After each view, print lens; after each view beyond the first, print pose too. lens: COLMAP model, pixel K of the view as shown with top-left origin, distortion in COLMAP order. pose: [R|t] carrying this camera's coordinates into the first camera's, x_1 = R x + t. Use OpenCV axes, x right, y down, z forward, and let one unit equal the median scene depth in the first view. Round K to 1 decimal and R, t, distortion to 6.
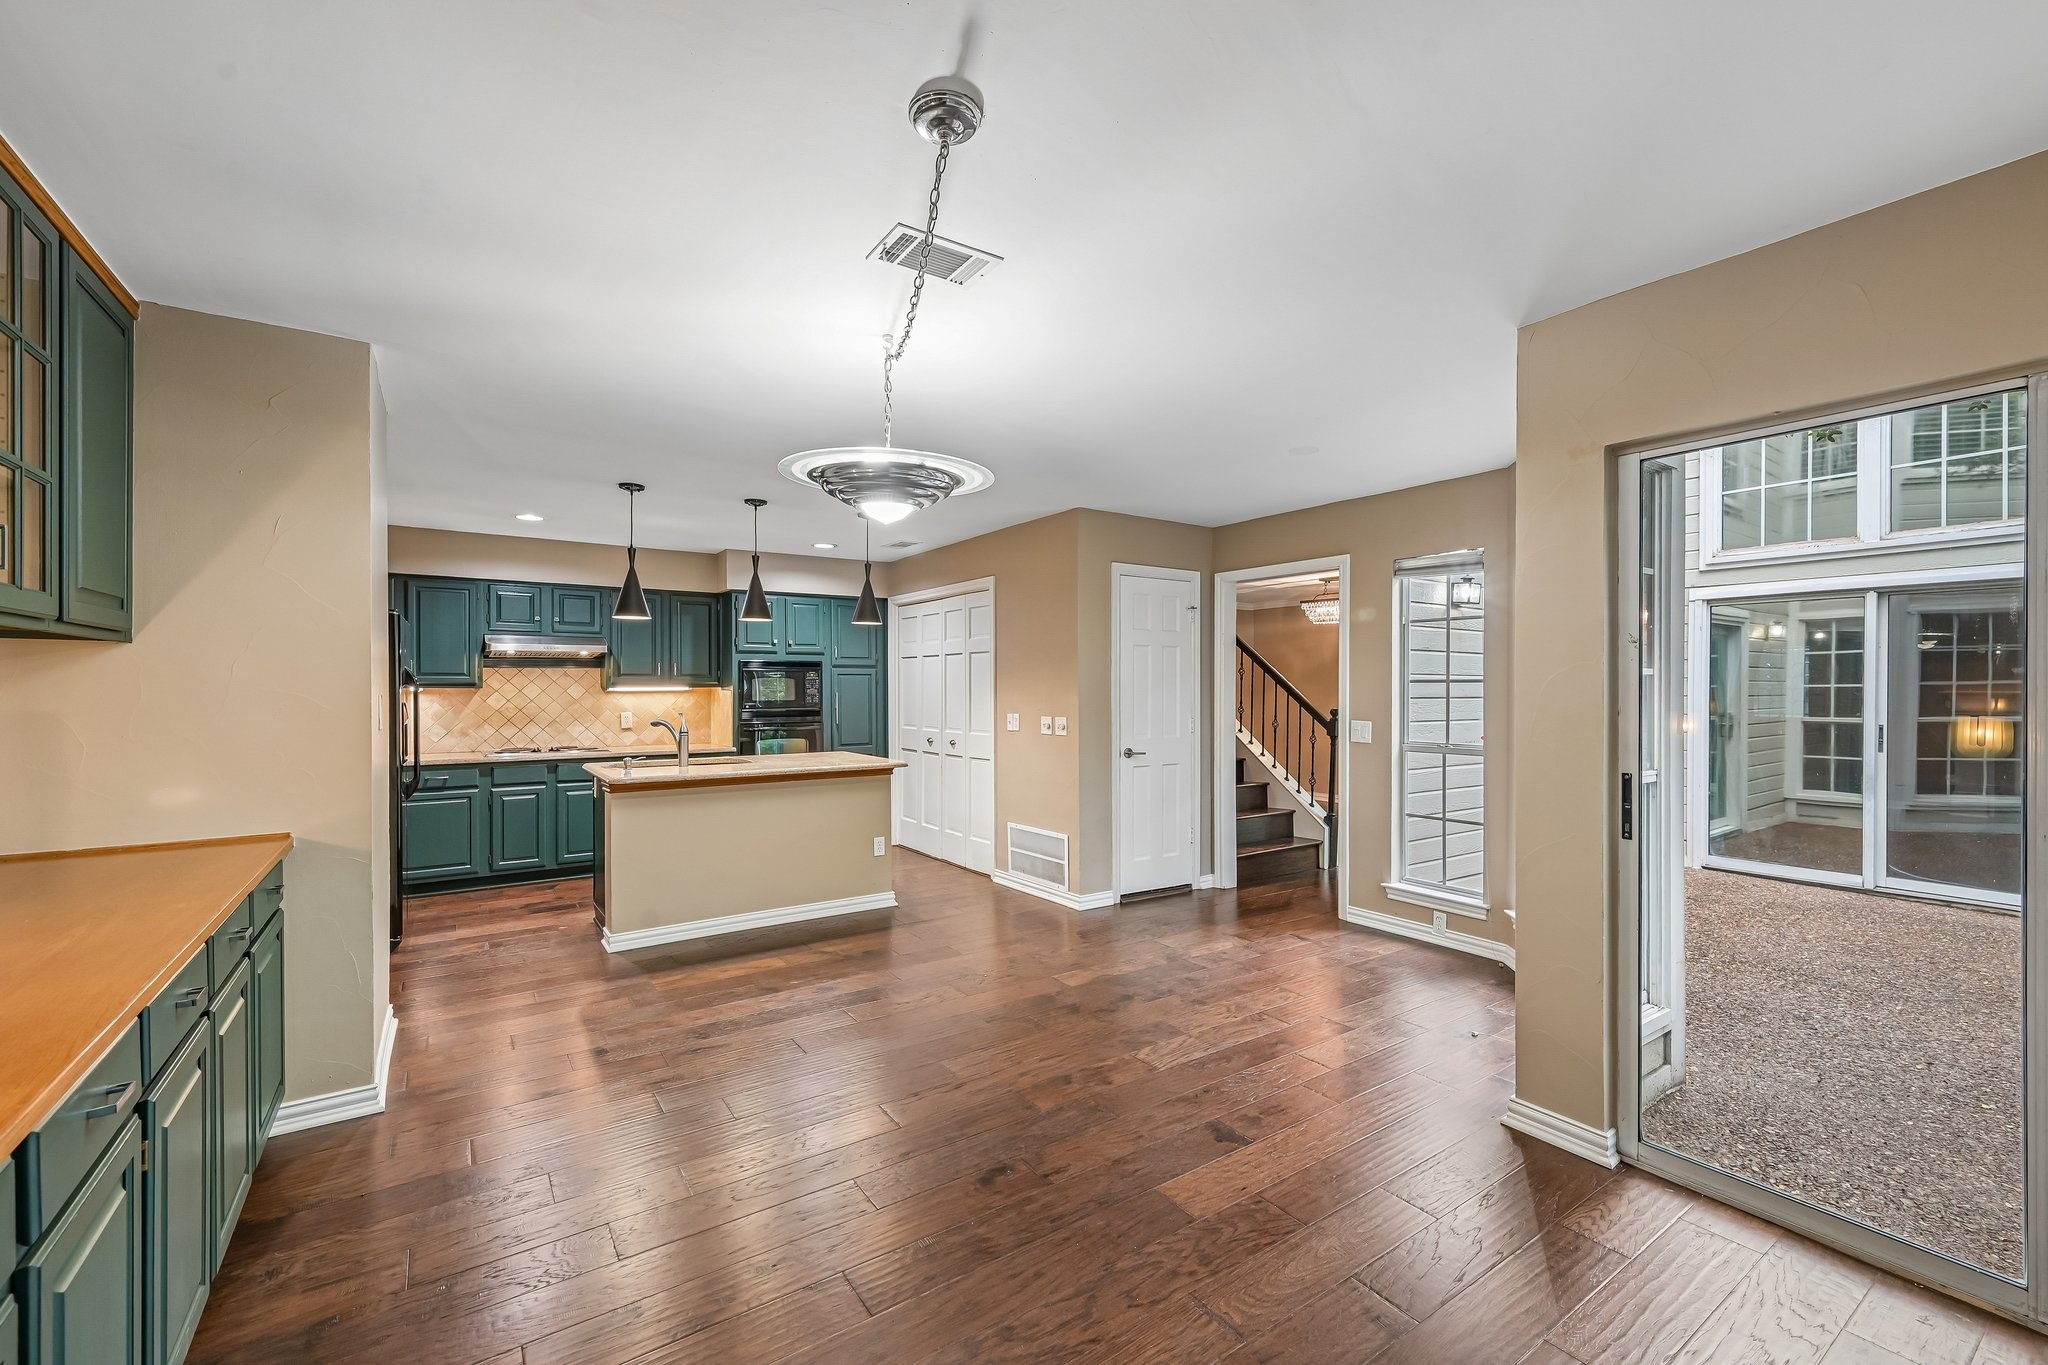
lens RADIAL K [[861.5, 0, 1034.5], [0, 861.5, 682.1], [0, 0, 1]] dist [0.000545, -0.000087]
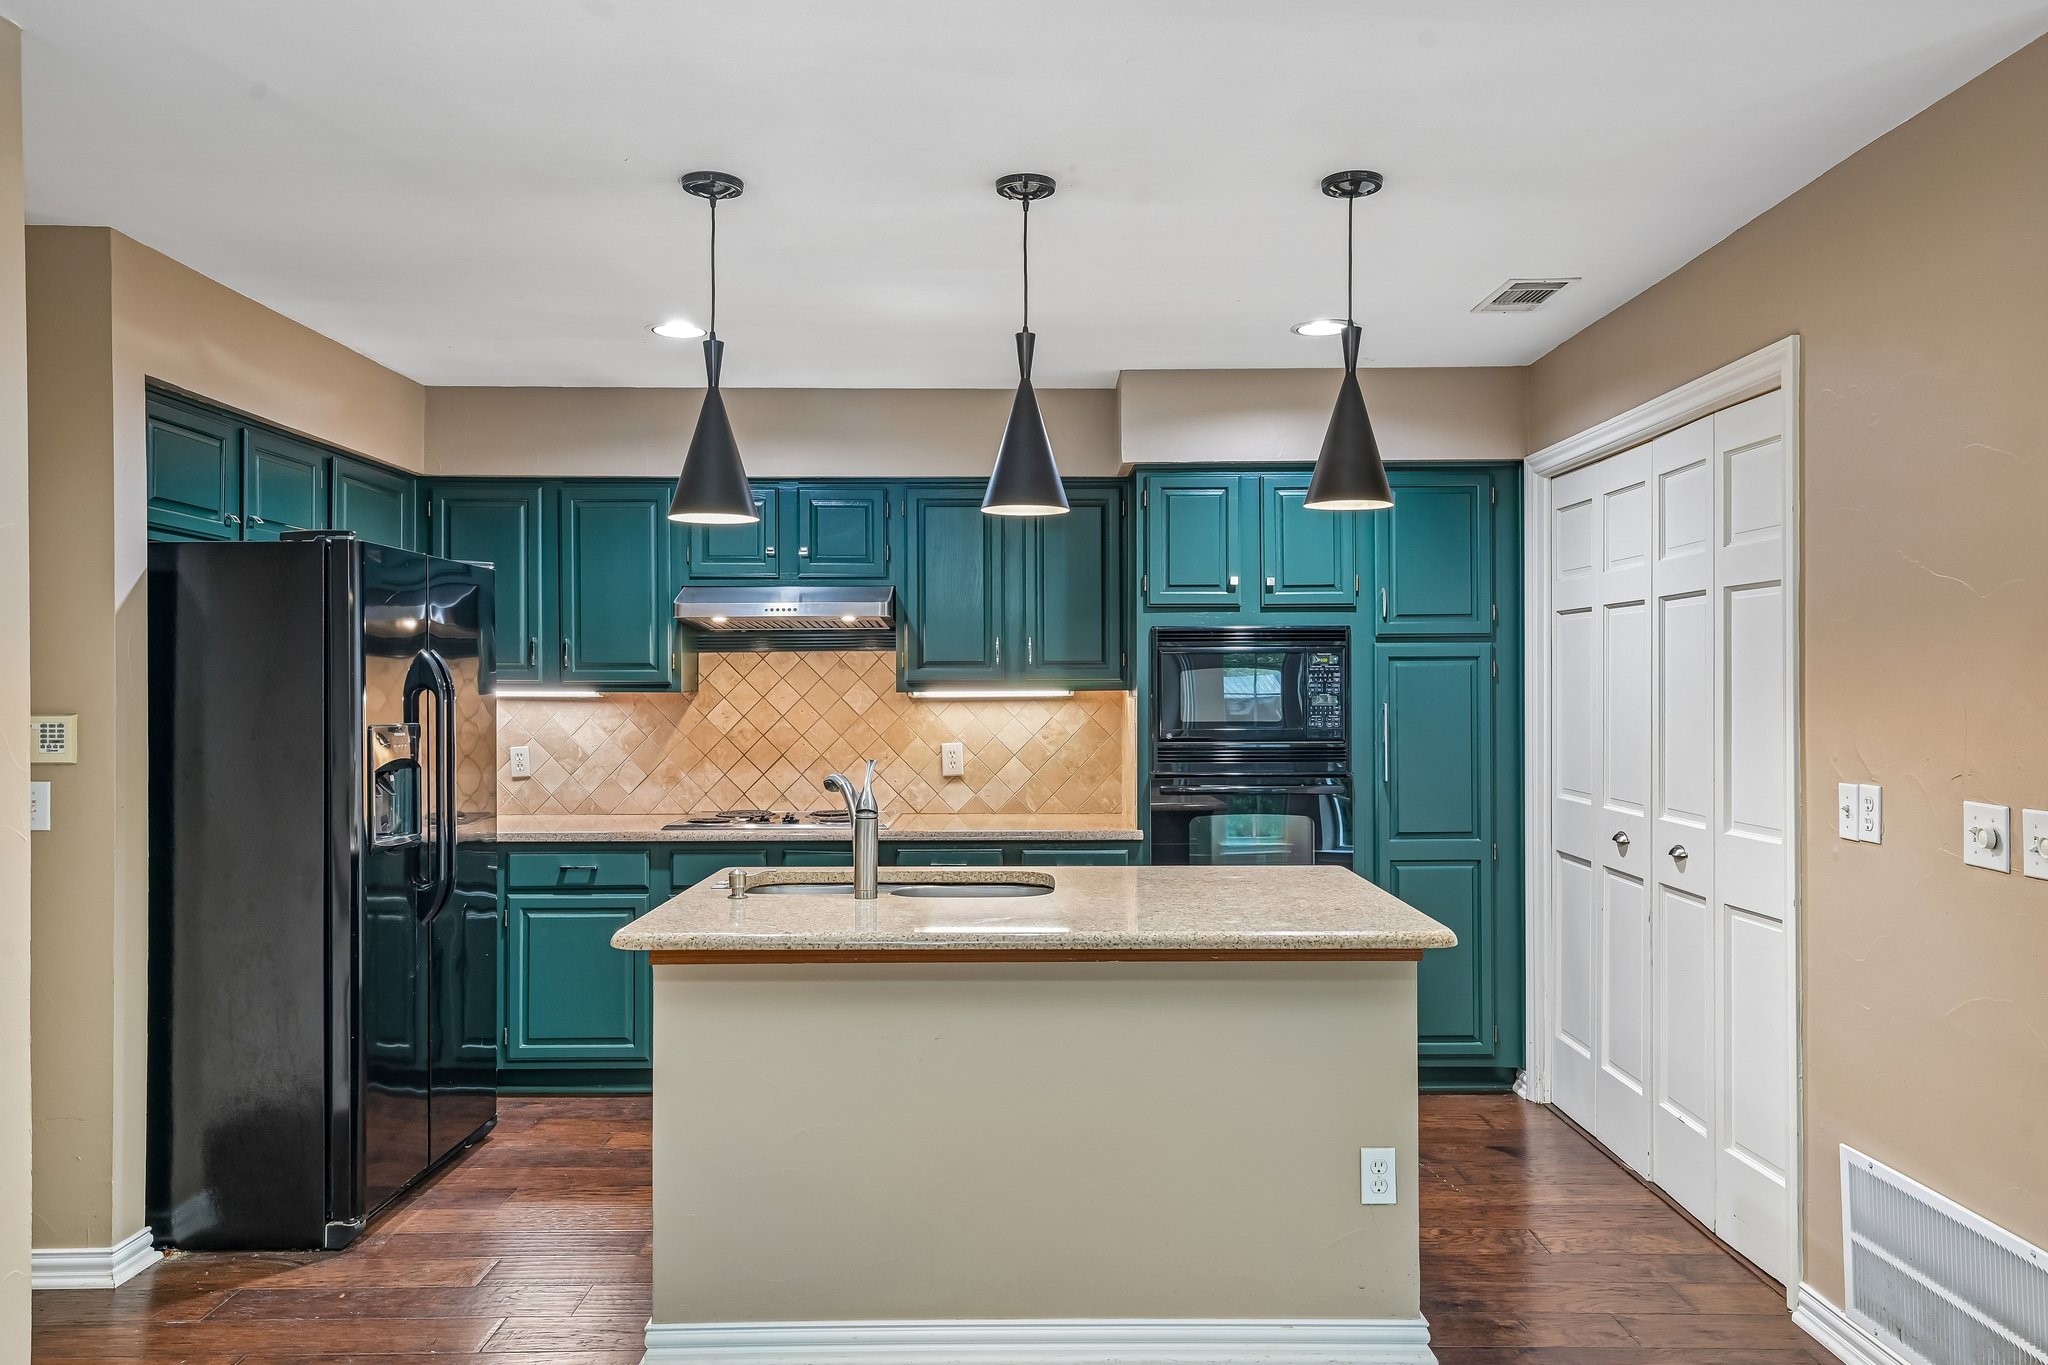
lens RADIAL K [[1484.4, 0, 1037.6], [0, 1484.4, 689.9], [0, 0, 1]] dist [0.012687, 0.014396]
pose [[0.828082, 0.001748, -0.560605, 0.025825], [0.004335, 0.999945, 0.009522, -0.001614], [0.560591, -0.010315, 0.828029, 0.364492]]
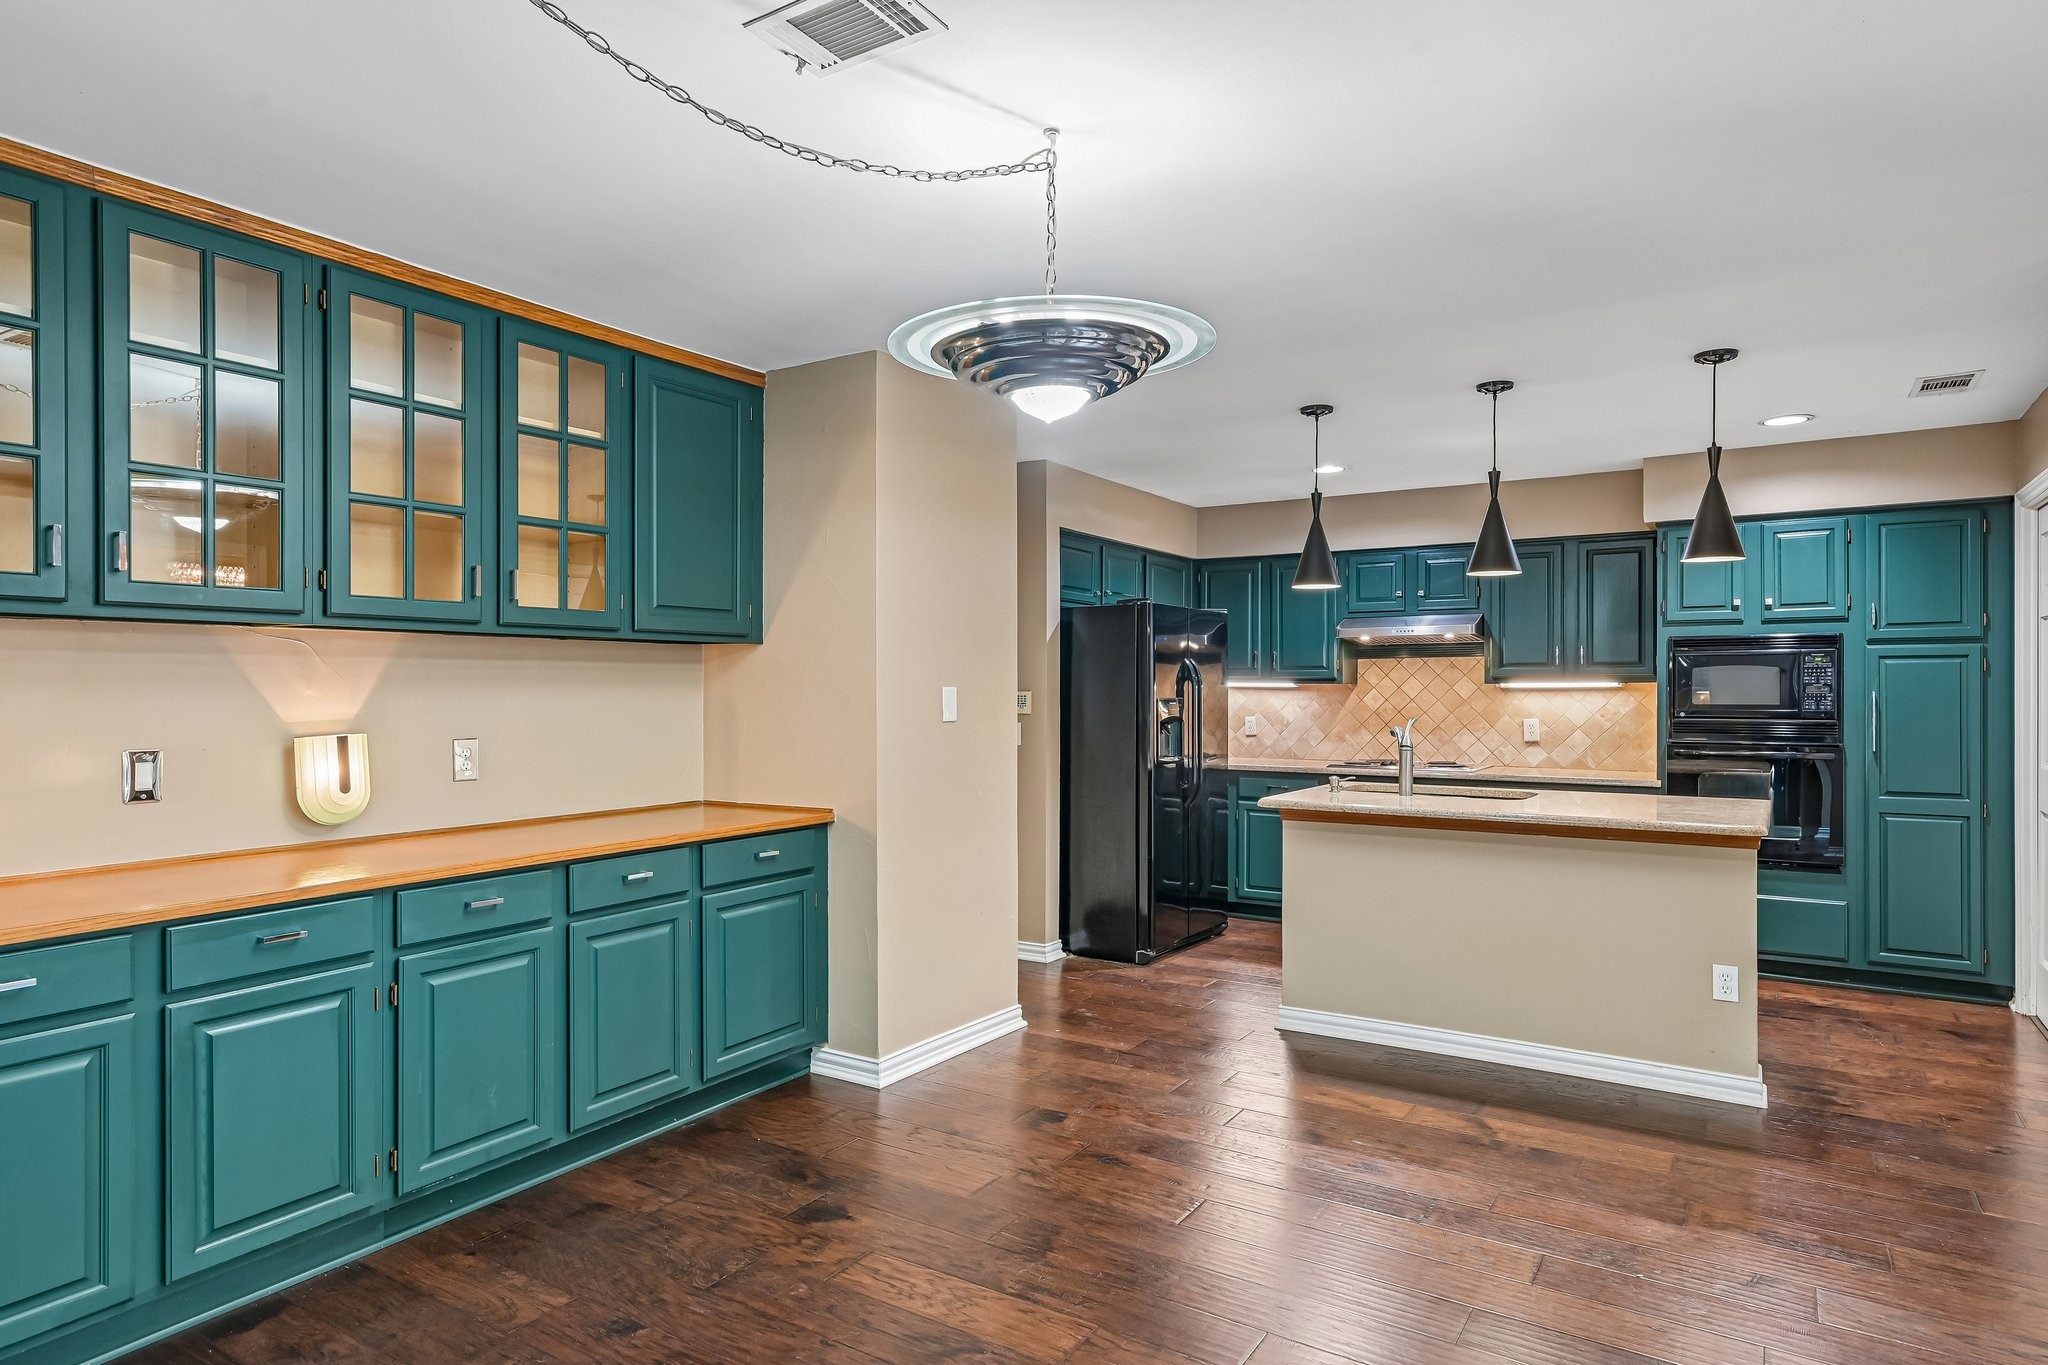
lens RADIAL K [[1172.5, 0, 991.0], [0, 1172.5, 685.2], [0, 0, 1]] dist [0.011089, 0.000017]
pose [[0.369861, -0.000804, -0.929087, 0.256676], [0.004653, 0.999989, 0.000987, 0.005368], [0.929075, -0.004688, 0.369861, 0.257010]]
